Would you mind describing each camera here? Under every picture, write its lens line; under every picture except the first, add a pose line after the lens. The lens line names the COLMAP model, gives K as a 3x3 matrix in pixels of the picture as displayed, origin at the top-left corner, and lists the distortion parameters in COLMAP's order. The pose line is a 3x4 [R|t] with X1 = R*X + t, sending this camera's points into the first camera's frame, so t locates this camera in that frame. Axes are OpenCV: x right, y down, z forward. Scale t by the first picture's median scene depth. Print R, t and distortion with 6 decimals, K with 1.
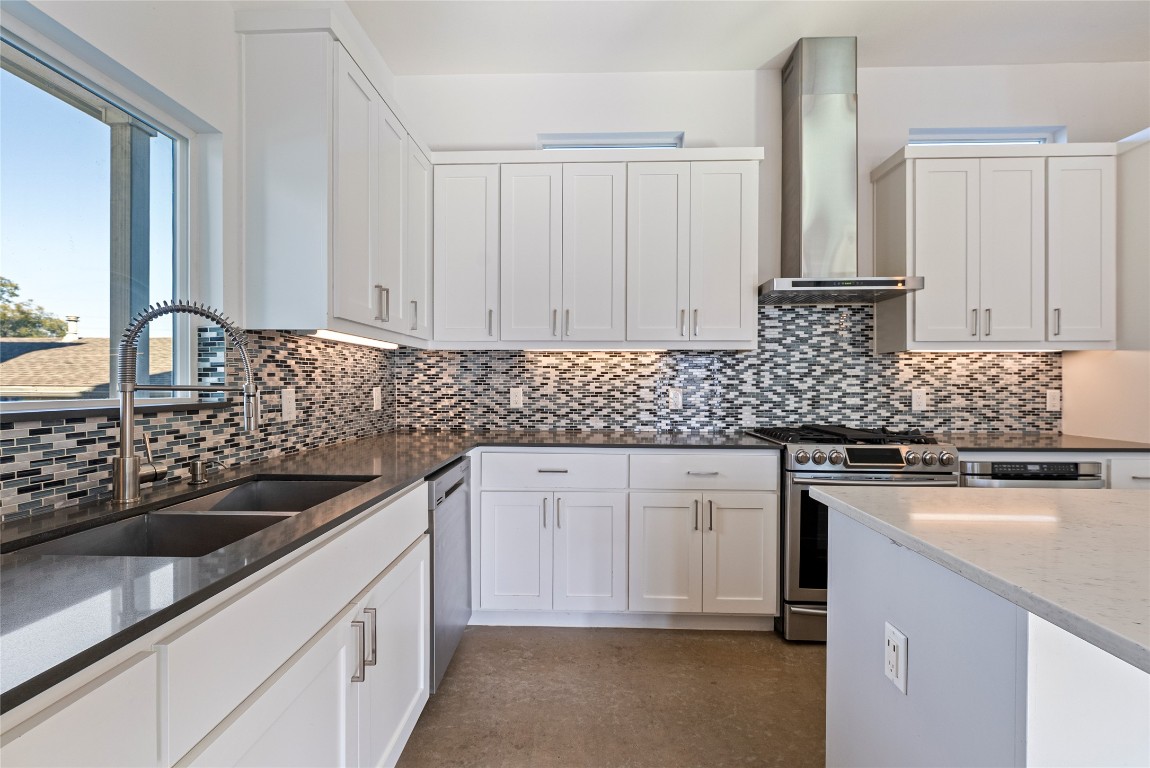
lens RADIAL K [[517.6, 0, 573.9], [0, 517.6, 385.3], [0, 0, 1]] dist [-0.001811, -0.000851]
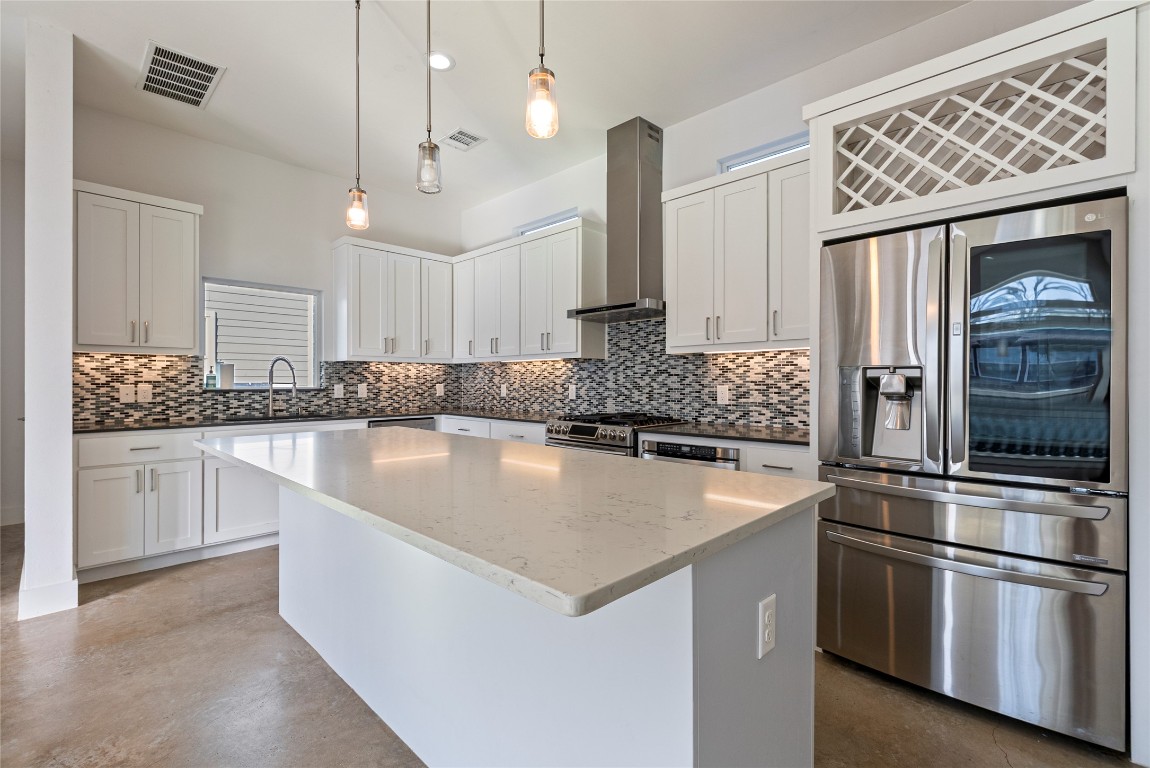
lens RADIAL K [[517.6, 0, 574.8], [0, 517.6, 382.5], [0, 0, 1]] dist [-0.001811, -0.000851]
pose [[0.736463, -0.002116, -0.676475, 1.194508], [-0.000669, 0.999992, -0.003855, 0.005296], [0.676478, 0.003291, 0.736456, -0.065259]]
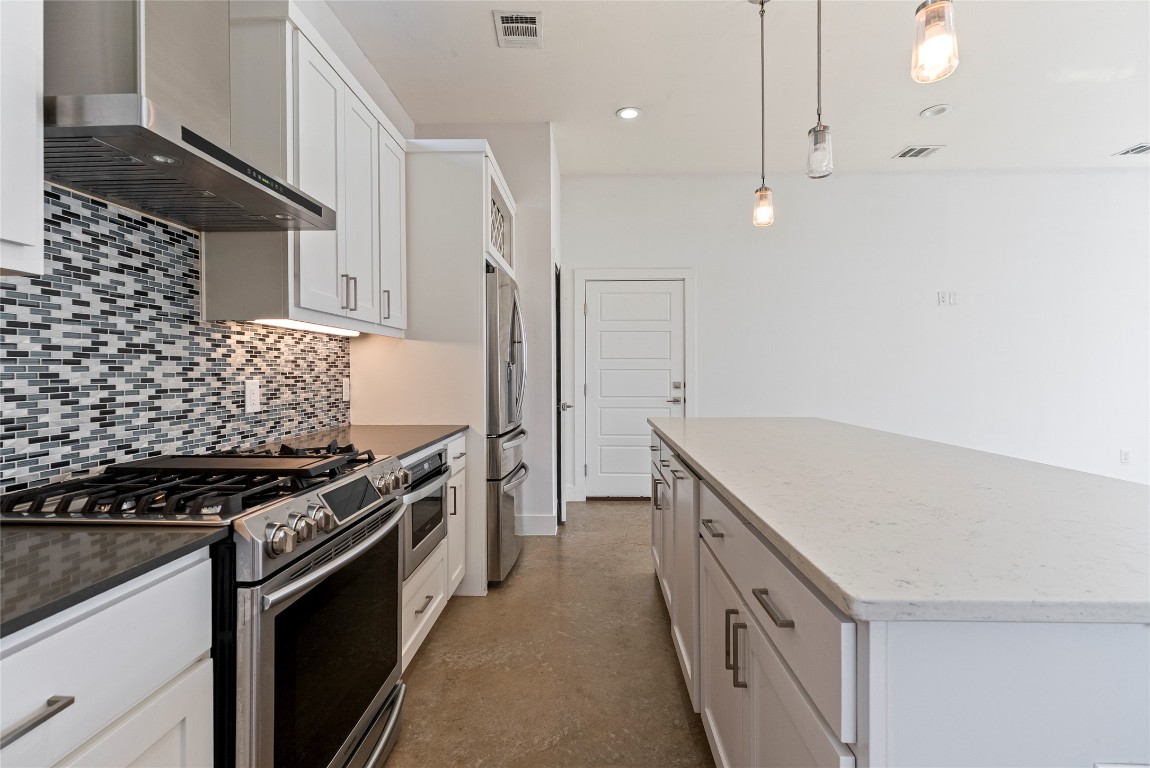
lens RADIAL K [[517.6, 0, 577.0], [0, 517.6, 371.6], [0, 0, 1]] dist [-0.001811, -0.000851]
pose [[-0.001070, -0.002443, 0.999996, 0.004290], [0.008003, 0.999965, 0.002451, -0.001641], [-0.999967, 0.008006, -0.001051, 0.580946]]
